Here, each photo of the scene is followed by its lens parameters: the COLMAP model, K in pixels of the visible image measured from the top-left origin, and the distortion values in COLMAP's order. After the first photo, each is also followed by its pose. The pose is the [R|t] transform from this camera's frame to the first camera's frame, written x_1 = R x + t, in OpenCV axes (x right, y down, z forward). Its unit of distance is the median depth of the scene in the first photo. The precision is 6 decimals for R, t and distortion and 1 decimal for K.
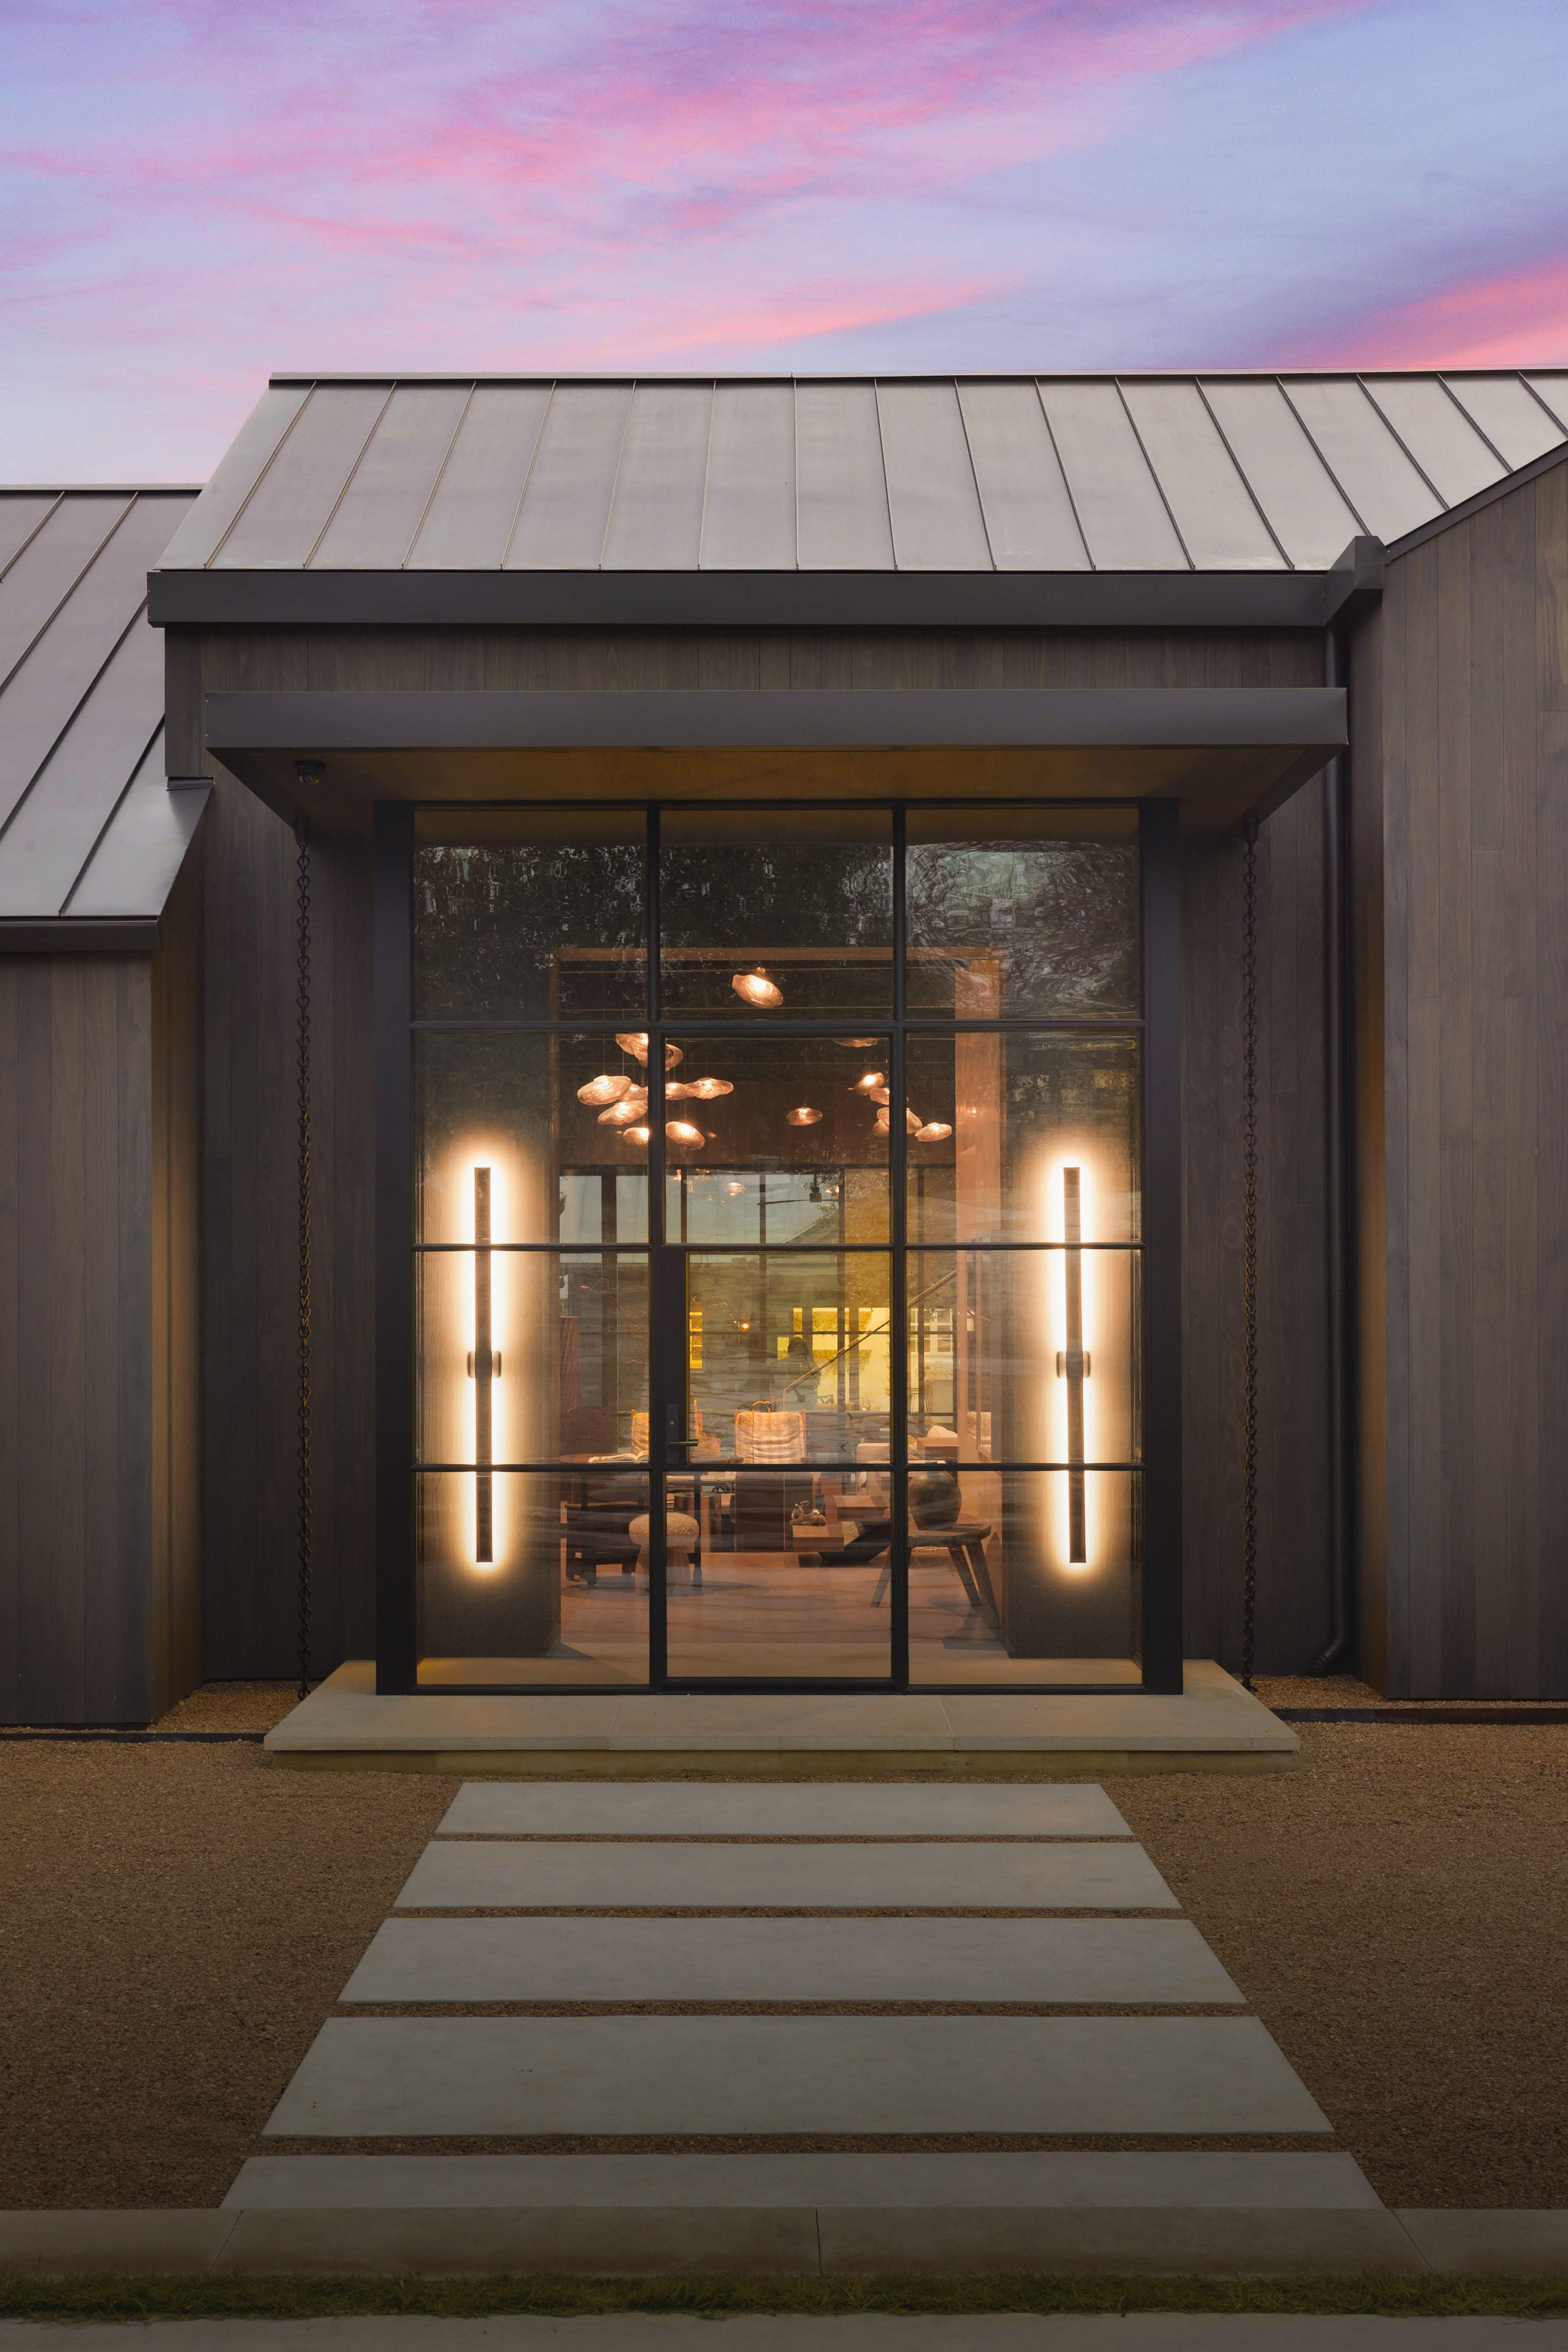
lens RADIAL K [[3098.6, 0, 780.8], [0, 3098.6, 1182.8], [0, 0, 1]] dist [0.029024, 0.000000]
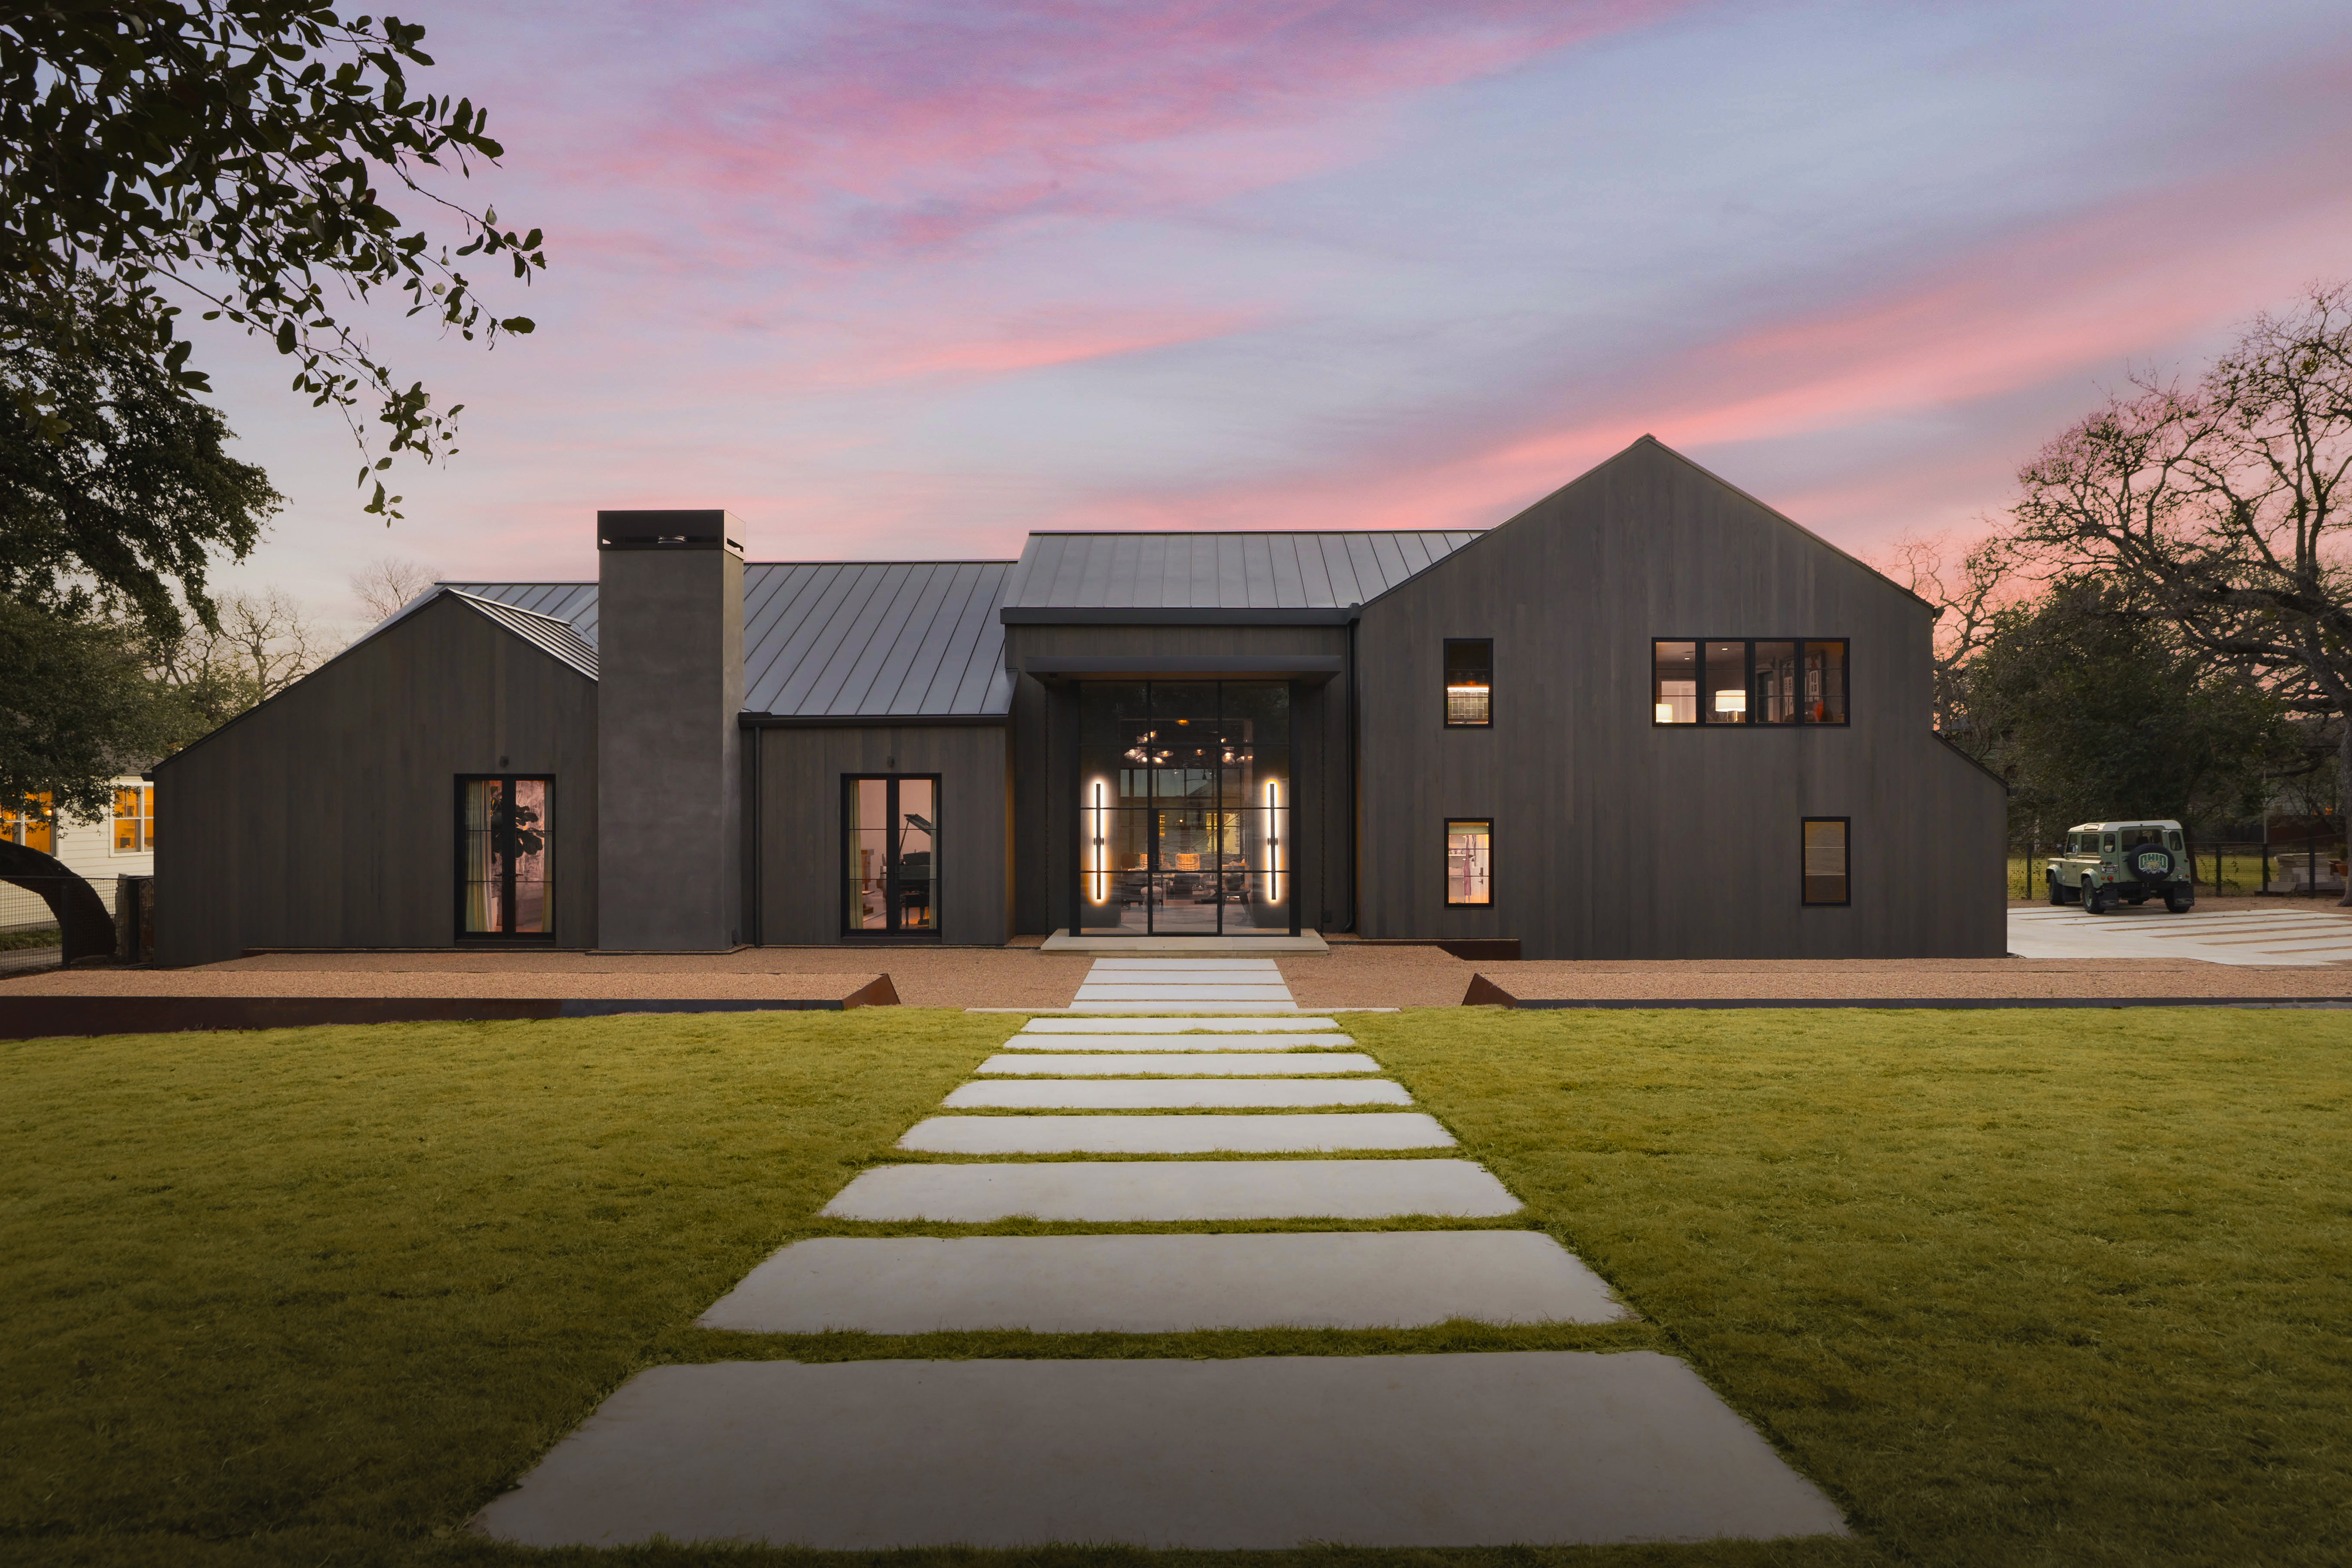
lens RADIAL K [[1344.2, 0, 1183.0], [0, 1344.2, 772.0], [0, 0, 1]] dist [-0.000401, -0.000002]
pose [[0.999902, 0.000219, -0.013994, 0.016972], [0.000013, 0.999862, 0.016629, -0.042082], [0.013996, -0.016627, 0.999764, -0.469218]]
